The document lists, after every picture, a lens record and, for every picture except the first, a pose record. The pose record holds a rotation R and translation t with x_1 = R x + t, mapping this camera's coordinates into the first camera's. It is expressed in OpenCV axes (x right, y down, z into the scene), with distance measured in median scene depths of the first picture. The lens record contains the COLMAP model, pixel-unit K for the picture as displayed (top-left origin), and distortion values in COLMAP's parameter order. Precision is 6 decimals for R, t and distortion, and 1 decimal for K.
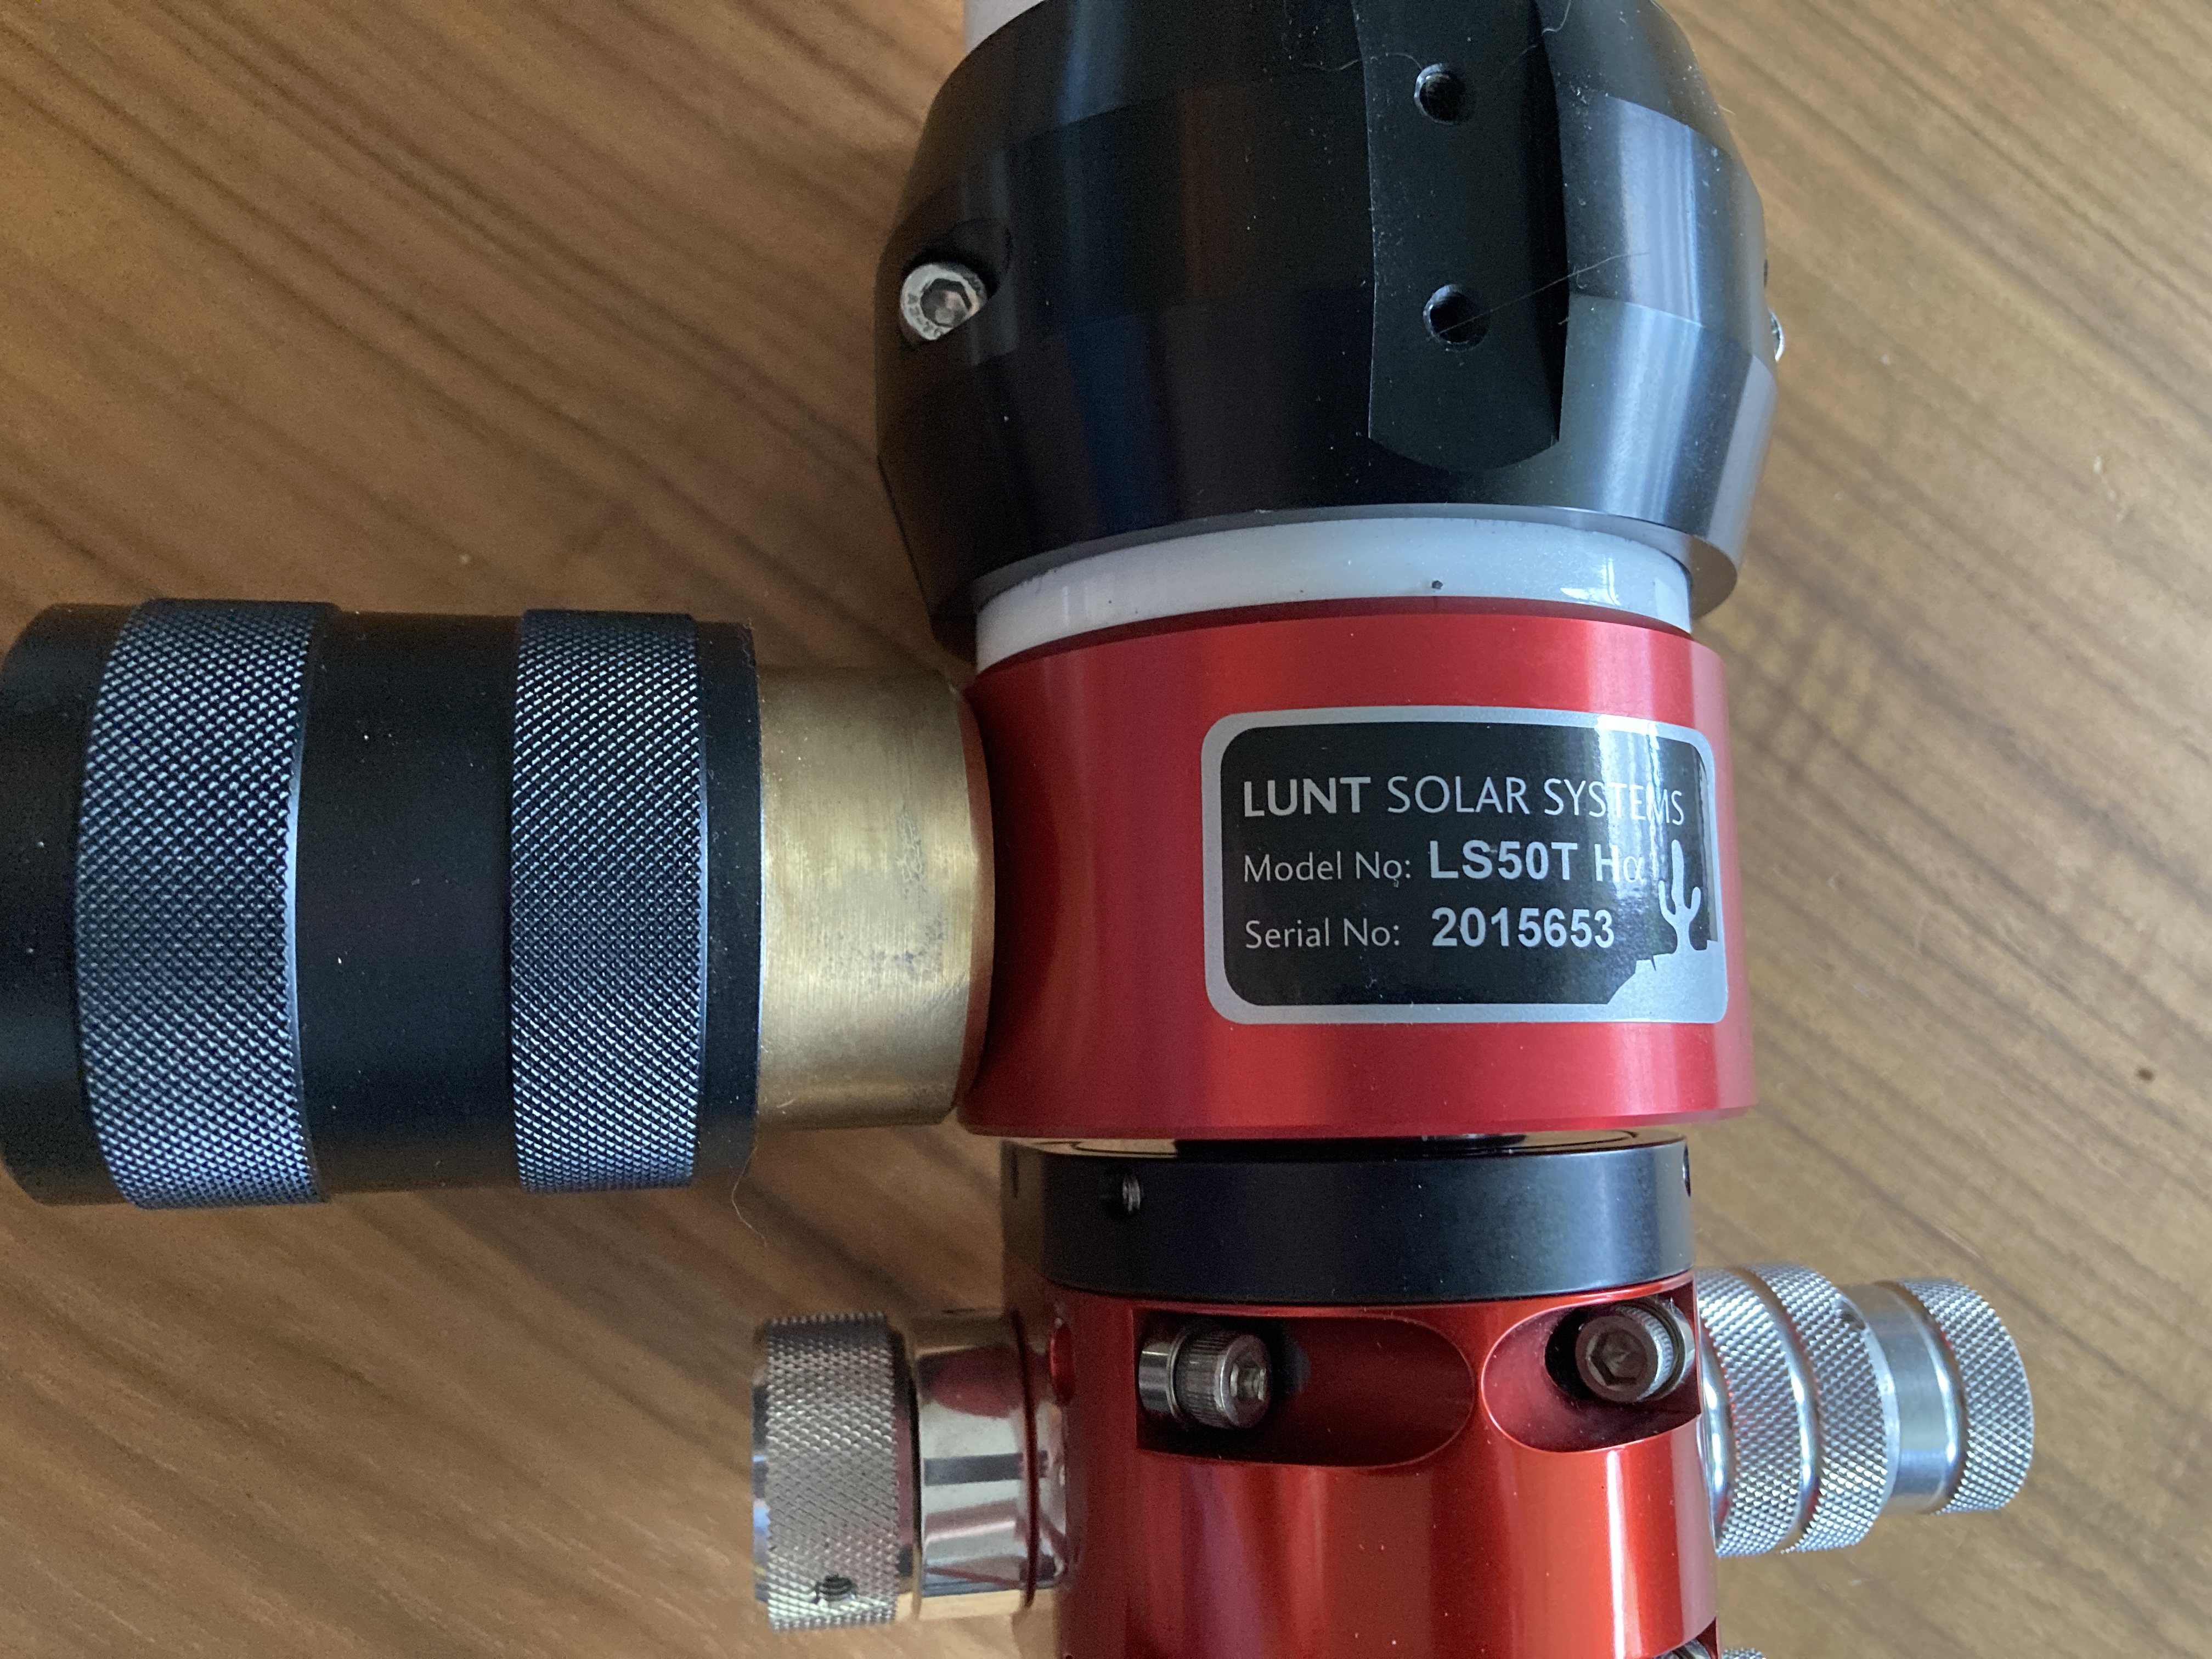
lens RADIAL K [[1896.7, 0, 1106.0], [0, 1896.7, 829.5], [0, 0, 1]] dist [-0.001336, -0.001370]
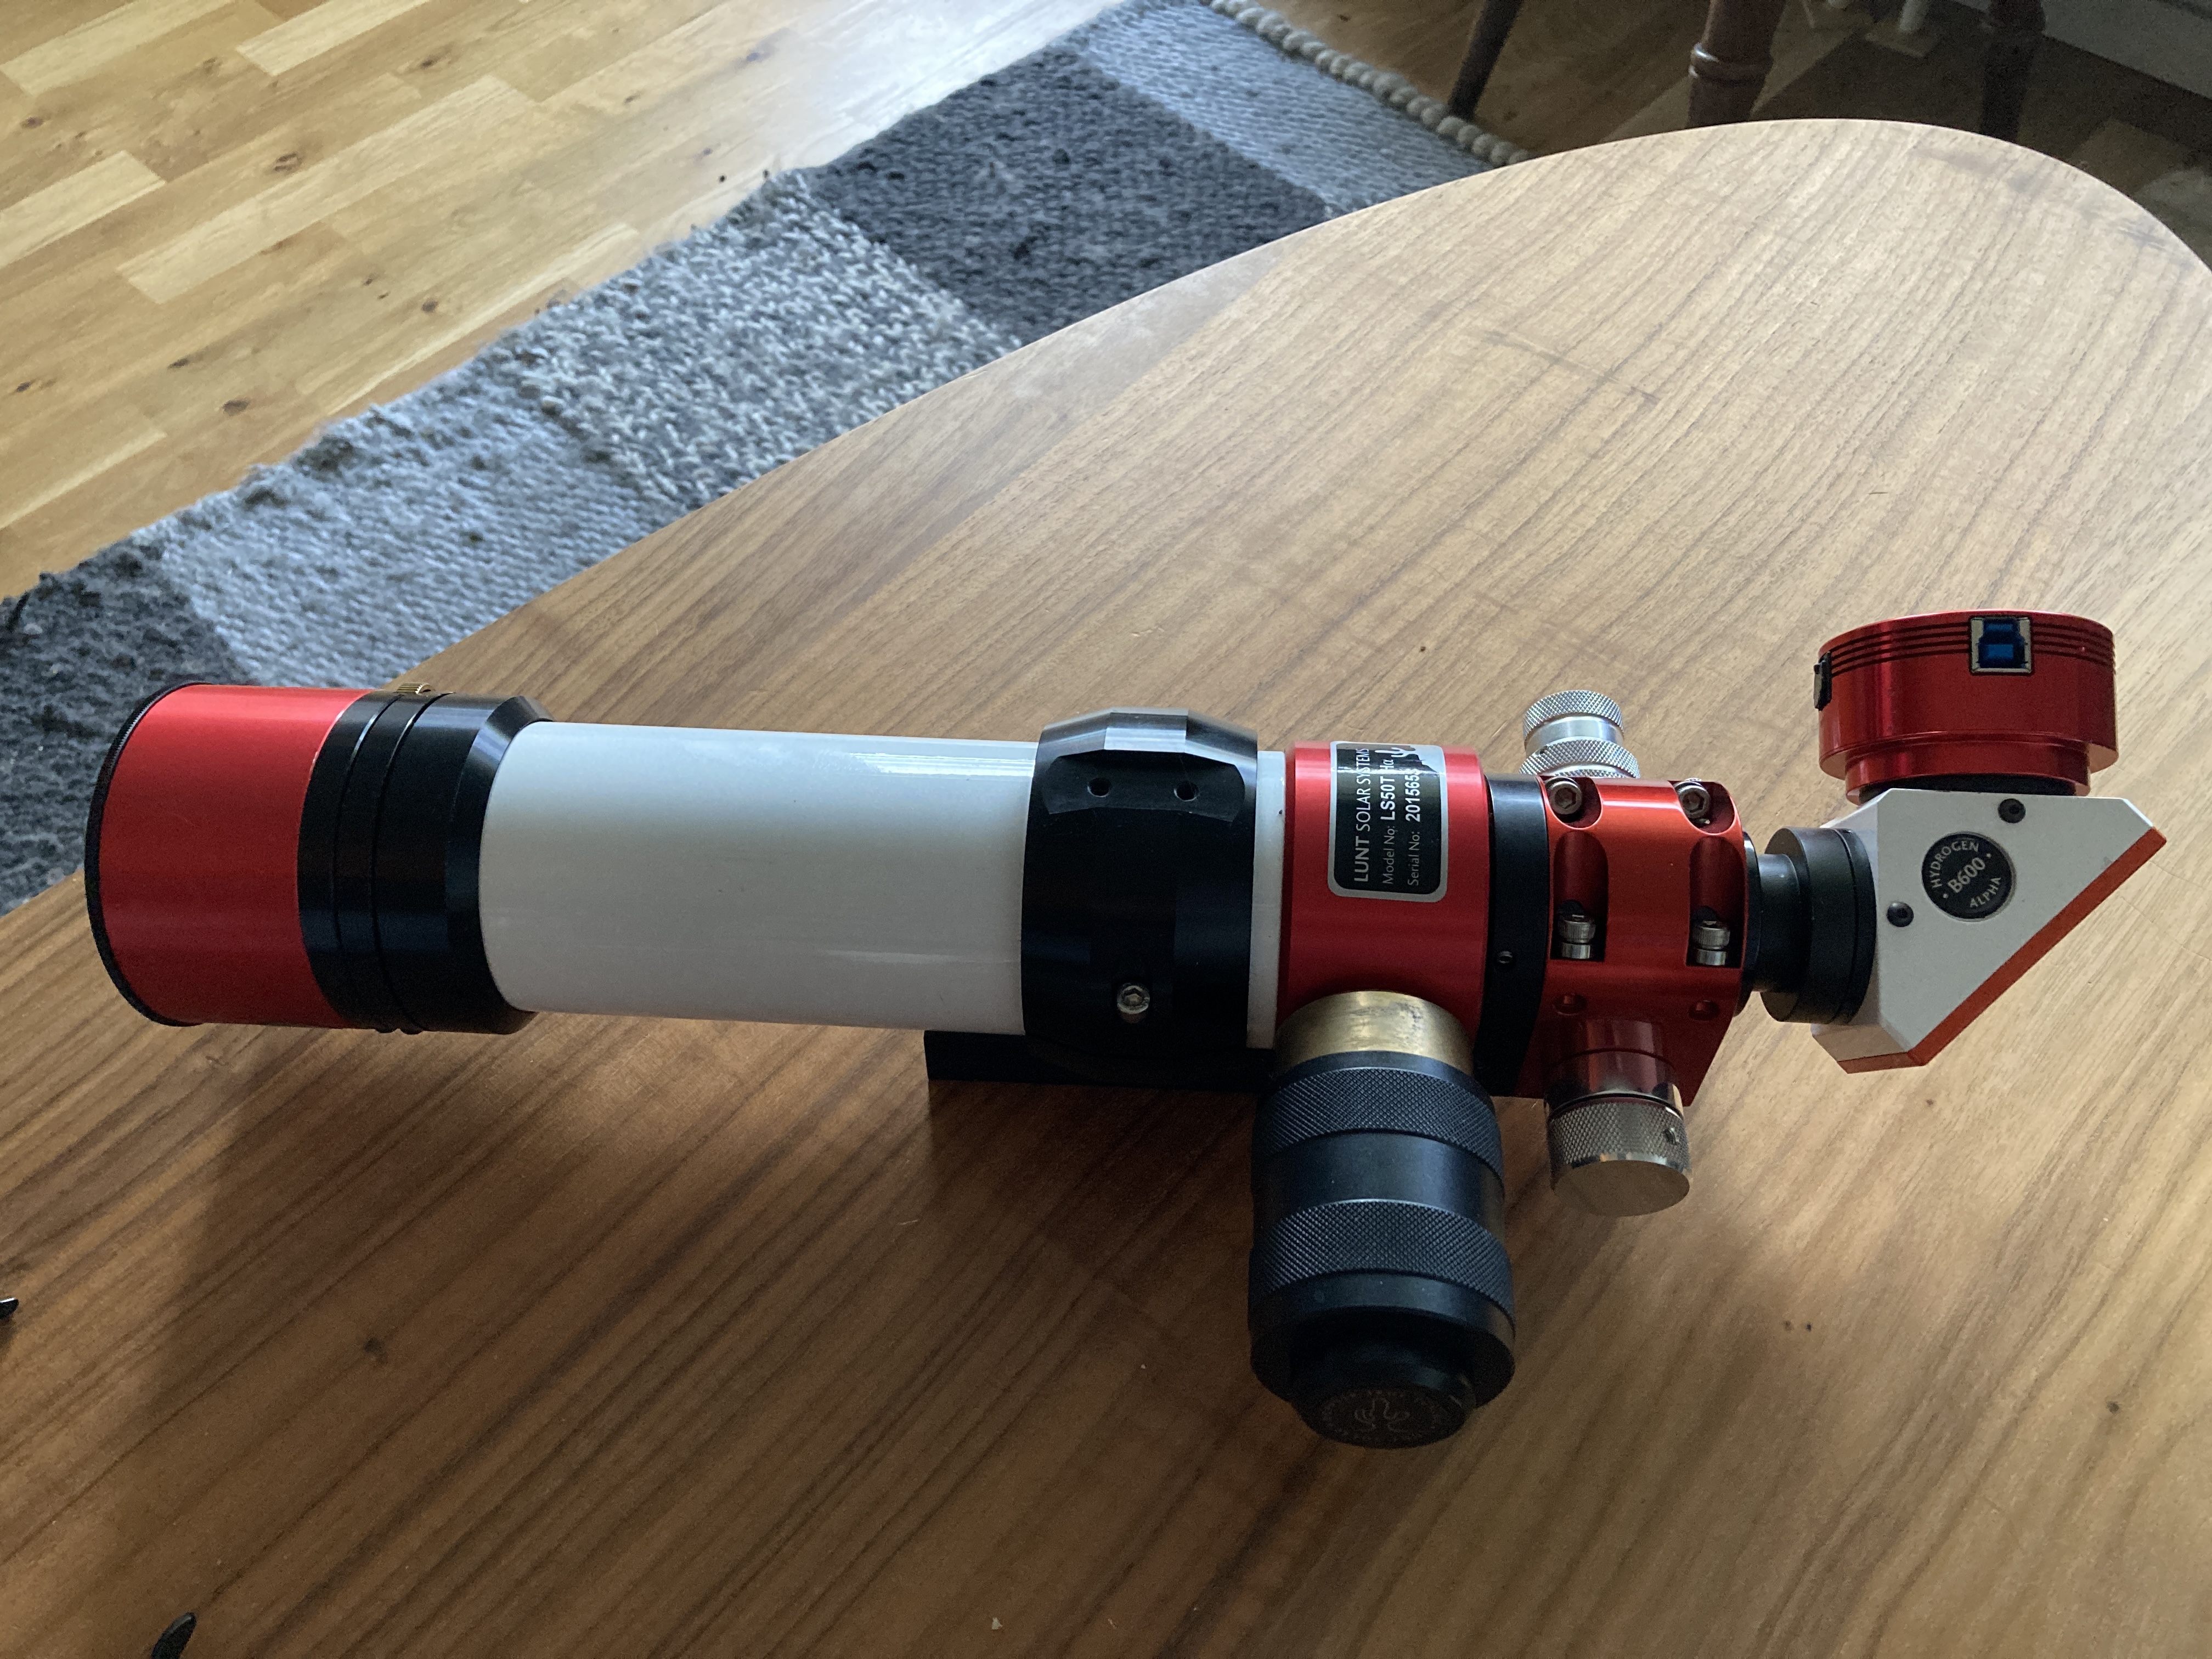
lens RADIAL K [[1896.7, 0, 1106.0], [0, 1896.7, 829.5], [0, 0, 1]] dist [-0.001336, -0.001370]
pose [[0.097971, -0.878736, 0.467145, -1.066256], [0.991673, 0.125625, 0.028334, -0.426617], [-0.083583, 0.460480, 0.883726, -1.255841]]
